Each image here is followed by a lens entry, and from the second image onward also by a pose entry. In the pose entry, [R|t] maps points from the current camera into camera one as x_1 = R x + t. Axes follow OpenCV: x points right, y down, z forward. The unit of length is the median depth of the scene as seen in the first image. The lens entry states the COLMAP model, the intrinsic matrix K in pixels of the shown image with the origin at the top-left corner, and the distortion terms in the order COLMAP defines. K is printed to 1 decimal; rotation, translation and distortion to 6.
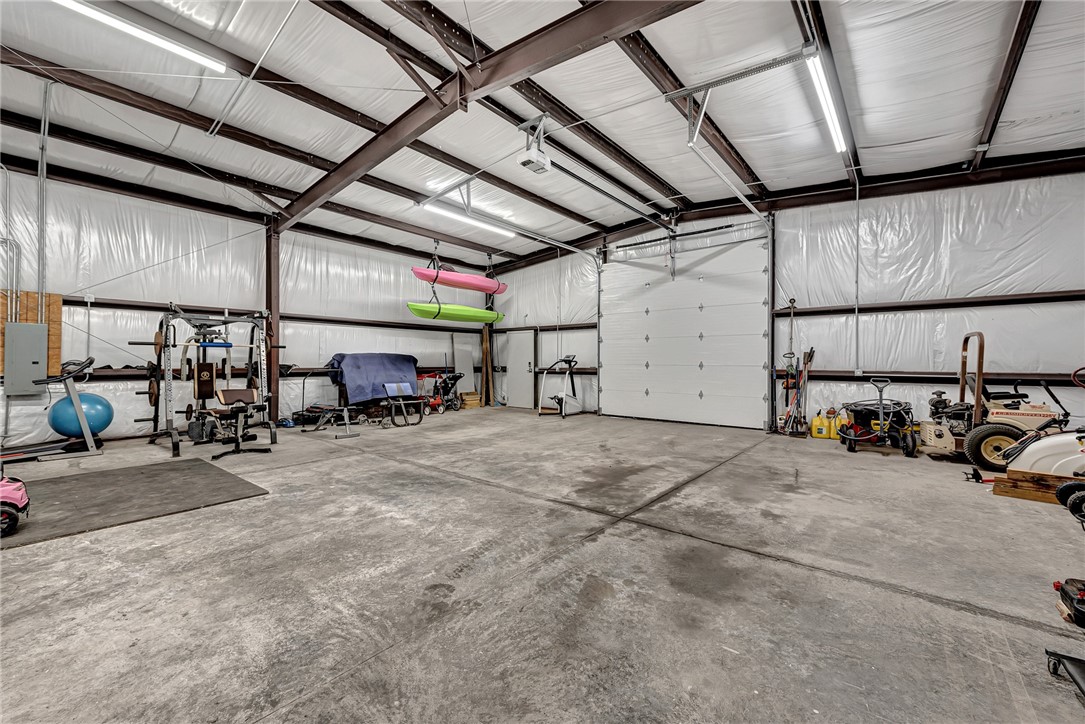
lens RADIAL K [[424.6, 0, 539.7], [0, 424.6, 365.8], [0, 0, 1]] dist [0.008306, -0.001441]
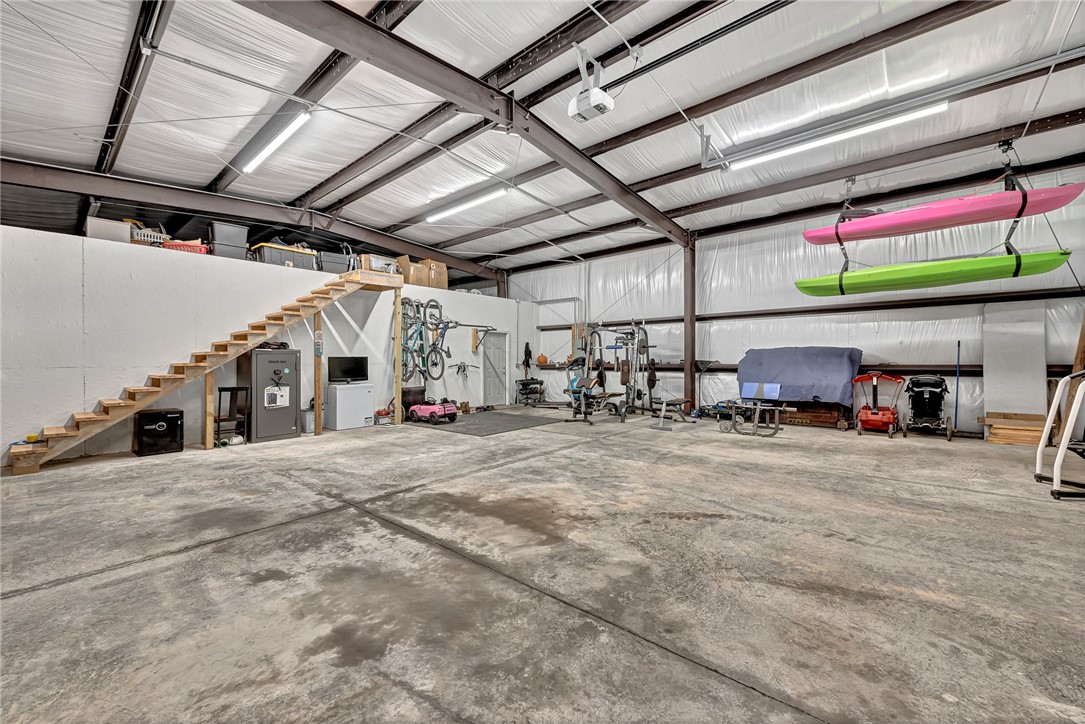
lens RADIAL K [[424.6, 0, 541.4], [0, 424.6, 359.6], [0, 0, 1]] dist [0.008306, -0.001441]
pose [[0.003980, -0.001901, -0.999990, 1.127460], [-0.001523, 0.999997, -0.001907, -0.006804], [0.999991, 0.001530, 0.003977, 1.304062]]
